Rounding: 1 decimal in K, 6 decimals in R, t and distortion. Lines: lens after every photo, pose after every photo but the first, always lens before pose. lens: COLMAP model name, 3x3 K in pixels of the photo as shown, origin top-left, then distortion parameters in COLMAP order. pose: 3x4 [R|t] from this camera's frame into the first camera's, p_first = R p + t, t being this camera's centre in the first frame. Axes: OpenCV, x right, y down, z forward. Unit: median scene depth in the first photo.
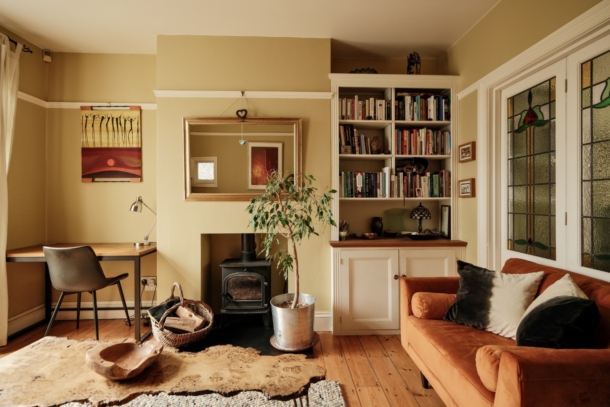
lens RADIAL K [[304.1, 0, 303.0], [0, 304.1, 199.6], [0, 0, 1]] dist [-0.001936, -0.000428]
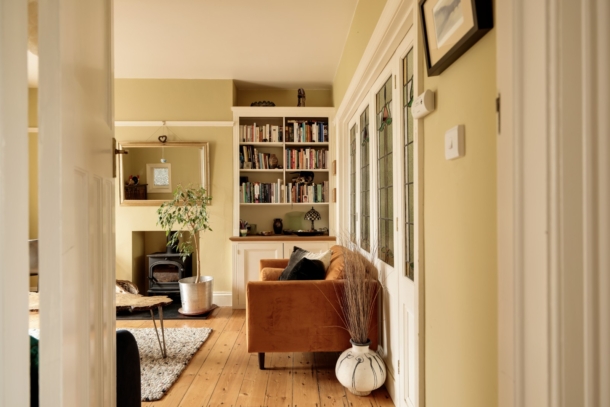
lens RADIAL K [[358.2, 0, 303.5], [0, 358.2, 201.8], [0, 0, 1]] dist [-0.002811, -0.000254]
pose [[0.999952, -0.002135, -0.009528, 0.393233], [0.002104, 0.999993, -0.003166, -0.006136], [0.009535, 0.003146, 0.999950, -0.499080]]
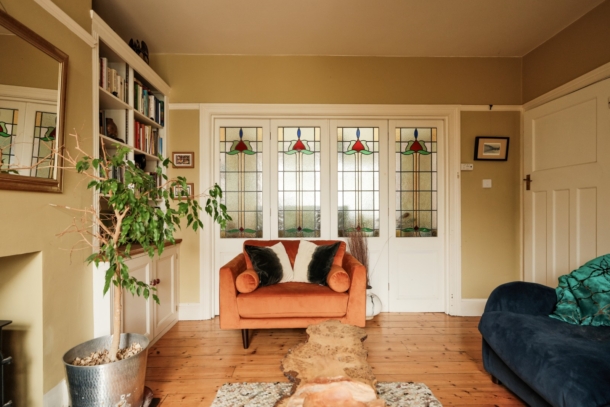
lens RADIAL K [[312.4, 0, 304.7], [0, 312.4, 211.0], [0, 0, 1]] dist [-0.000628, -0.000063]
pose [[0.013969, 0.001930, 0.999901, -0.591126], [0.003613, 0.999992, -0.001980, 0.038554], [-0.999896, 0.003640, 0.013962, 0.496457]]
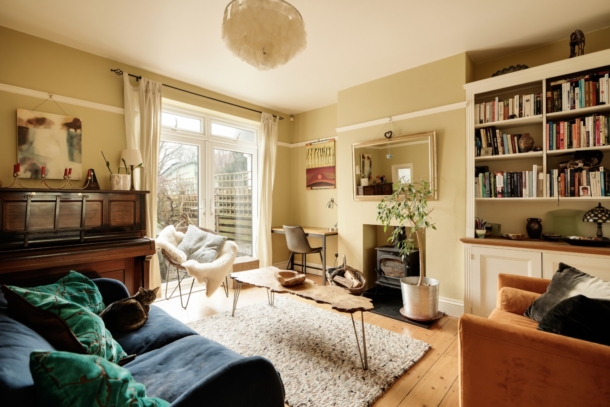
lens RADIAL K [[289.4, 0, 305.0], [0, 289.4, 201.5], [0, 0, 1]] dist [0.000277, -0.000007]
pose [[0.716267, 0.000423, -0.697826, 0.391790], [0.001245, 0.999997, 0.001885, 0.003834], [0.697825, -0.002219, 0.716265, -0.143552]]
